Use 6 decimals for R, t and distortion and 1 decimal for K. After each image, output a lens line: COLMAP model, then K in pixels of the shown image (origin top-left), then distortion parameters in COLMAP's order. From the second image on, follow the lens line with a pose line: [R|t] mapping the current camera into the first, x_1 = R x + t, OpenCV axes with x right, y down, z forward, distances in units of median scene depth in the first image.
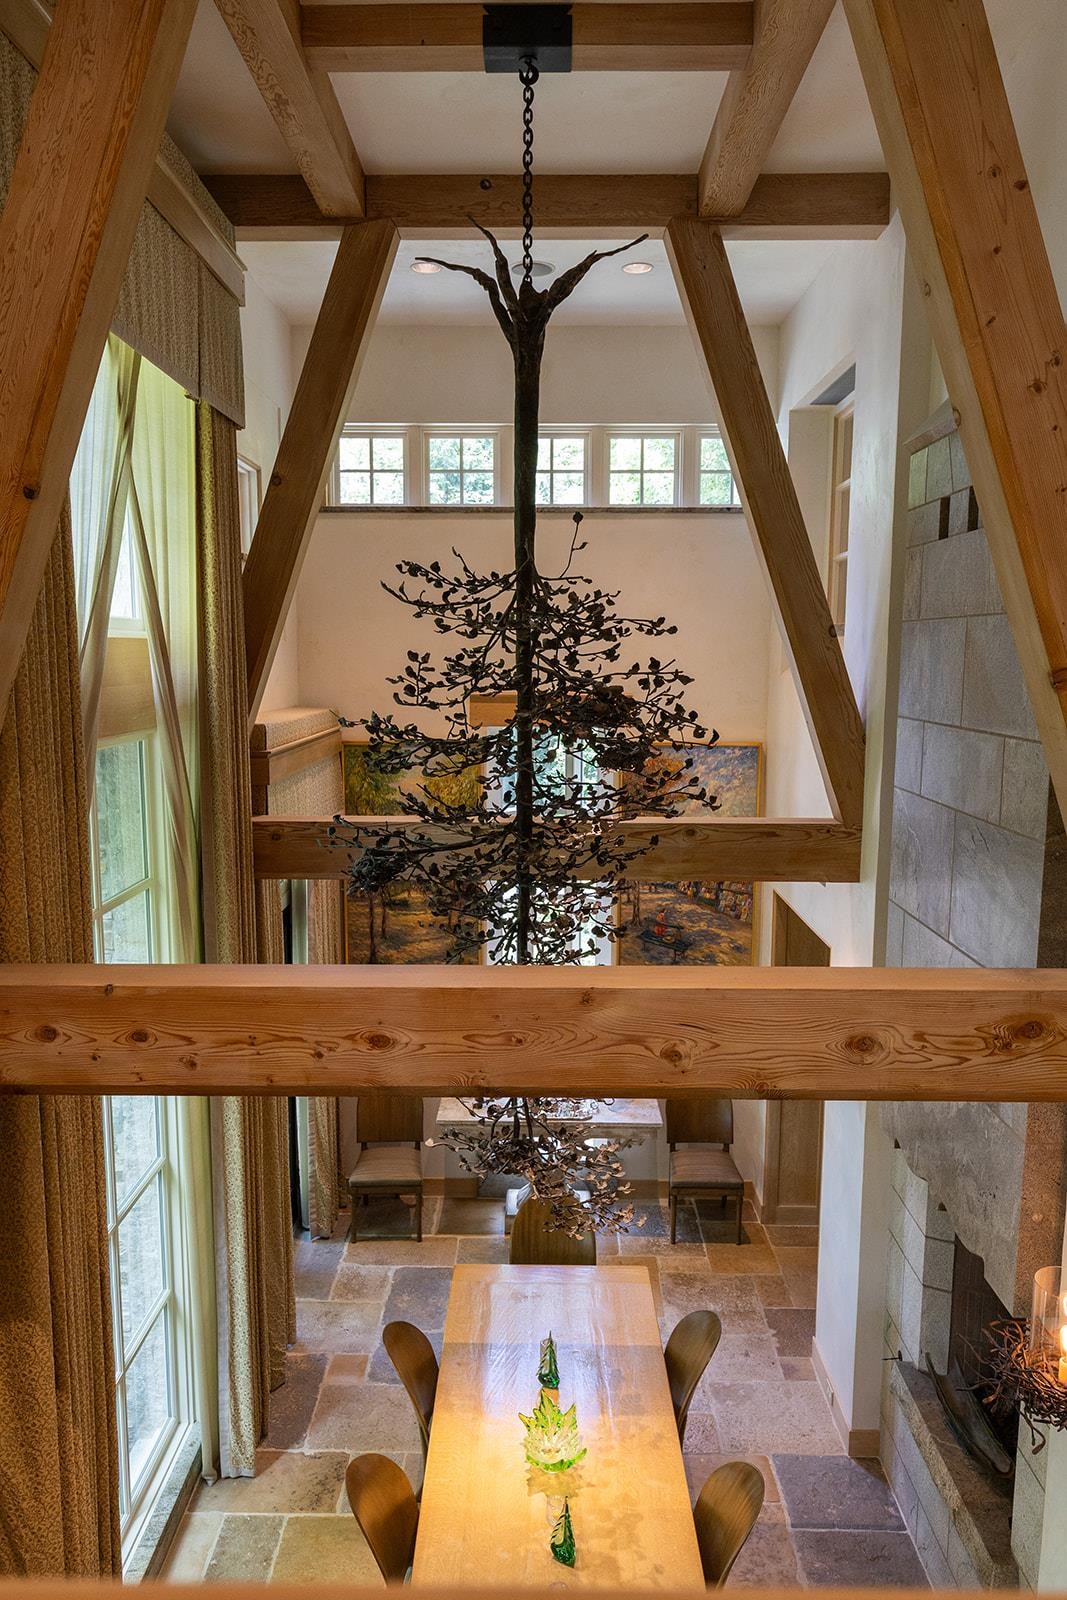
lens RADIAL K [[1094.2, 0, 527.4], [0, 1094.2, 800.4], [0, 0, 1]] dist [-0.003875, 0.000384]
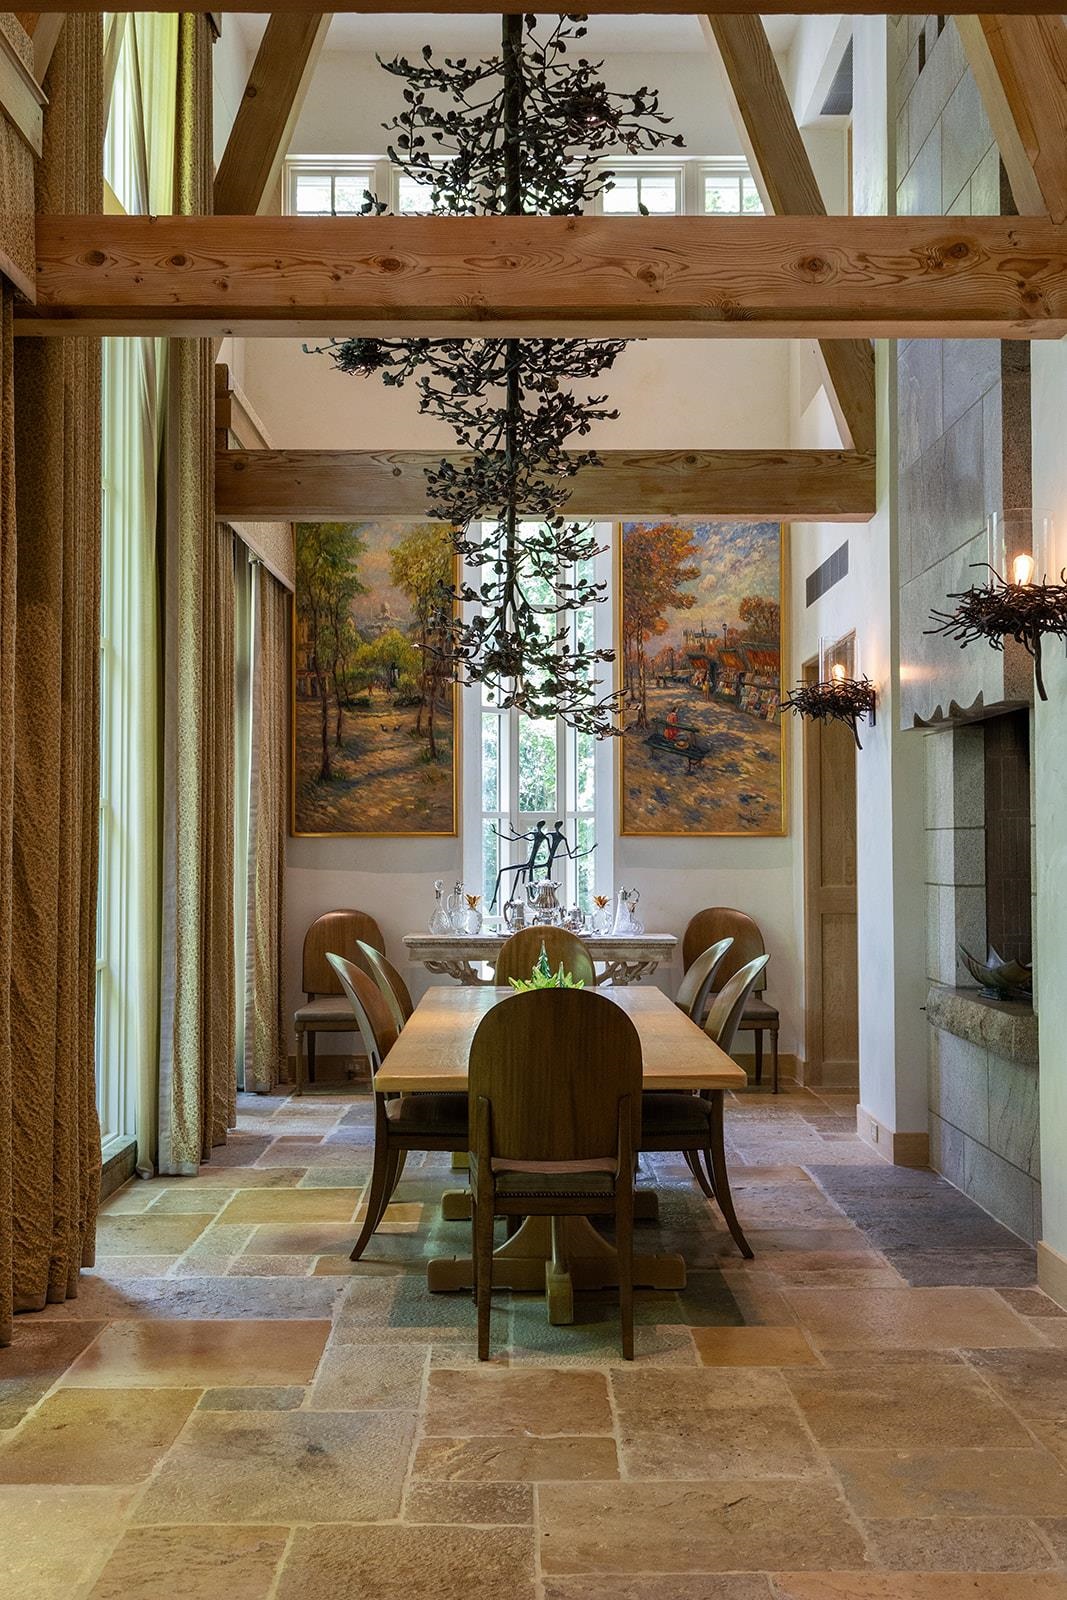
lens RADIAL K [[1602.1, 0, 536.3], [0, 1602.1, 800.1], [0, 0, 1]] dist [0.003947, 0.000000]
pose [[0.999770, -0.004149, 0.021030, -0.011052], [0.007472, 0.987009, -0.160491, 0.543167], [-0.020091, 0.160612, 0.986813, -0.291885]]
